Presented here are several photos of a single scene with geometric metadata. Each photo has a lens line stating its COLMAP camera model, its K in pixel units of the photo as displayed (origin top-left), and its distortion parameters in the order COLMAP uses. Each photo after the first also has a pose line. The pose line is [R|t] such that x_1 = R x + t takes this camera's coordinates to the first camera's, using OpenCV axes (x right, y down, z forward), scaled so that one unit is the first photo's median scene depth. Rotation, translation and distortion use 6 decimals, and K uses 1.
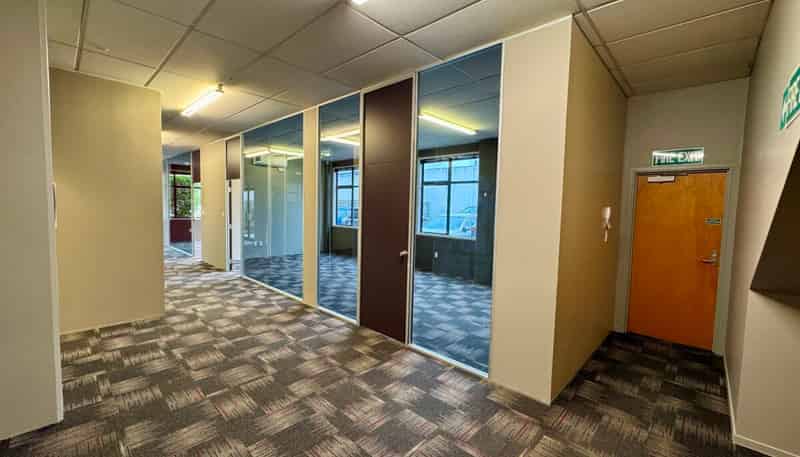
lens RADIAL K [[322.4, 0, 395.5], [0, 322.4, 229.5], [0, 0, 1]] dist [0.001456, 0.000030]
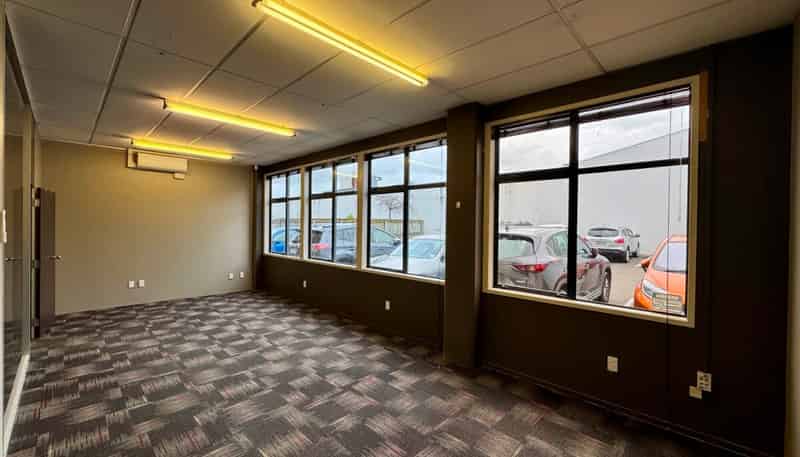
lens RADIAL K [[322.4, 0, 402.3], [0, 322.4, 226.1], [0, 0, 1]] dist [0.001456, 0.000030]
pose [[0.999901, -0.012655, 0.006133, 0.153772], [0.013035, 0.997702, -0.066488, -0.030052], [-0.005277, 0.066562, 0.997768, 0.382754]]
